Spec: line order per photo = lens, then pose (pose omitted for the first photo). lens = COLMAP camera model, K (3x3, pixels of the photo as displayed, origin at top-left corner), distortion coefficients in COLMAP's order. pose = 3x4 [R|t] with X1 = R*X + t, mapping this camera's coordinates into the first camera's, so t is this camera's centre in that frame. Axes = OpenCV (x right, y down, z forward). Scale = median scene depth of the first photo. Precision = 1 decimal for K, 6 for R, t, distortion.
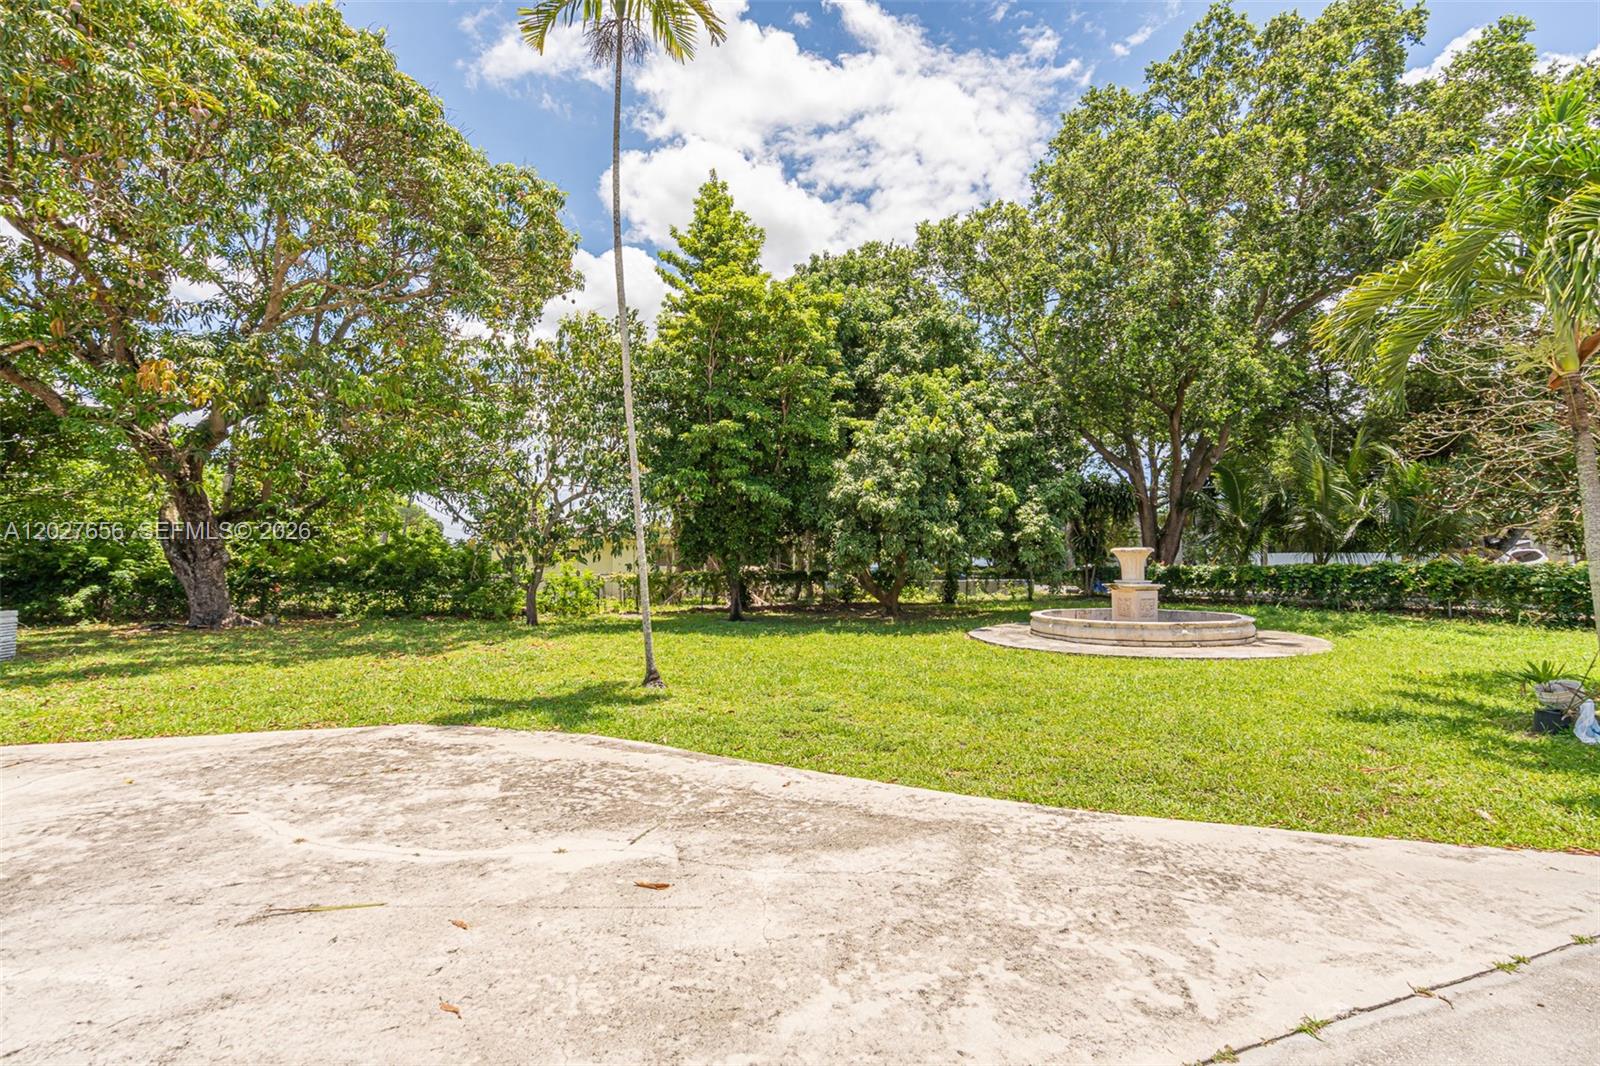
lens RADIAL K [[720.0, 0, 800.7], [0, 720.0, 573.1], [0, 0, 1]] dist [-0.002085, -0.007967]
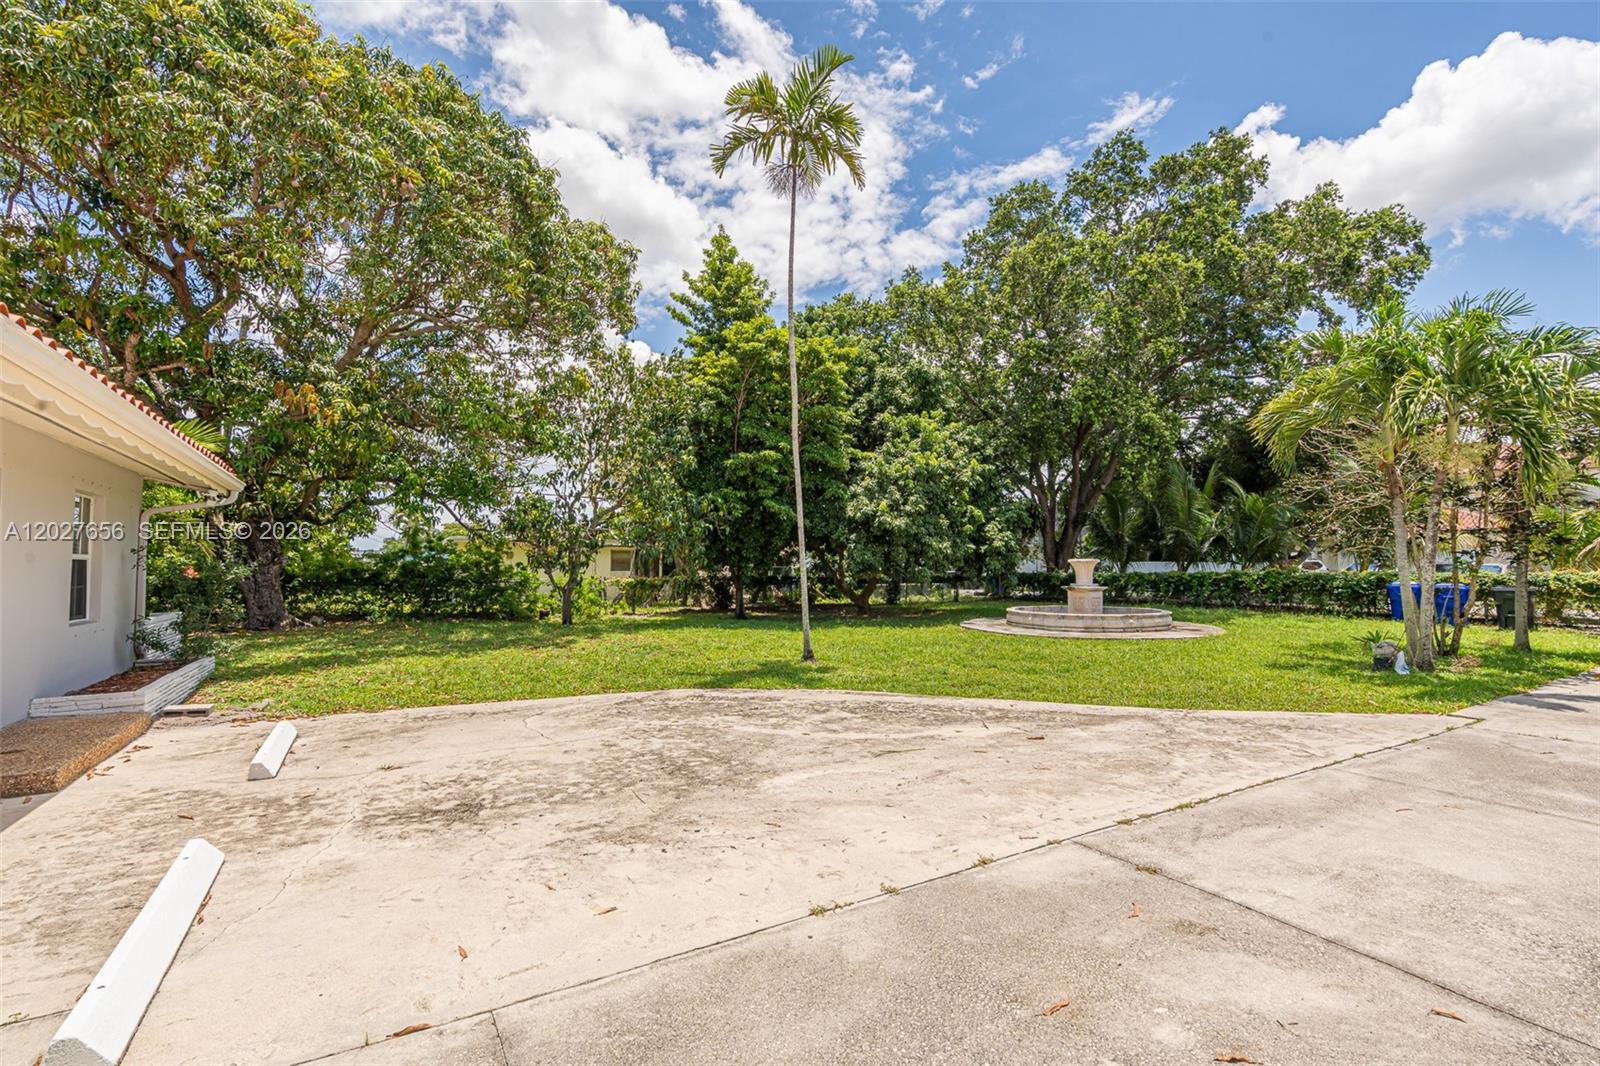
lens RADIAL K [[715.0, 0, 800.1], [0, 715.0, 579.3], [0, 0, 1]] dist [-0.024929, 0.000053]
pose [[0.983321, 0.001352, 0.181876, -0.255441], [-0.001651, 0.999998, 0.001492, 0.000621], [-0.181873, -0.001768, 0.983320, -0.167244]]
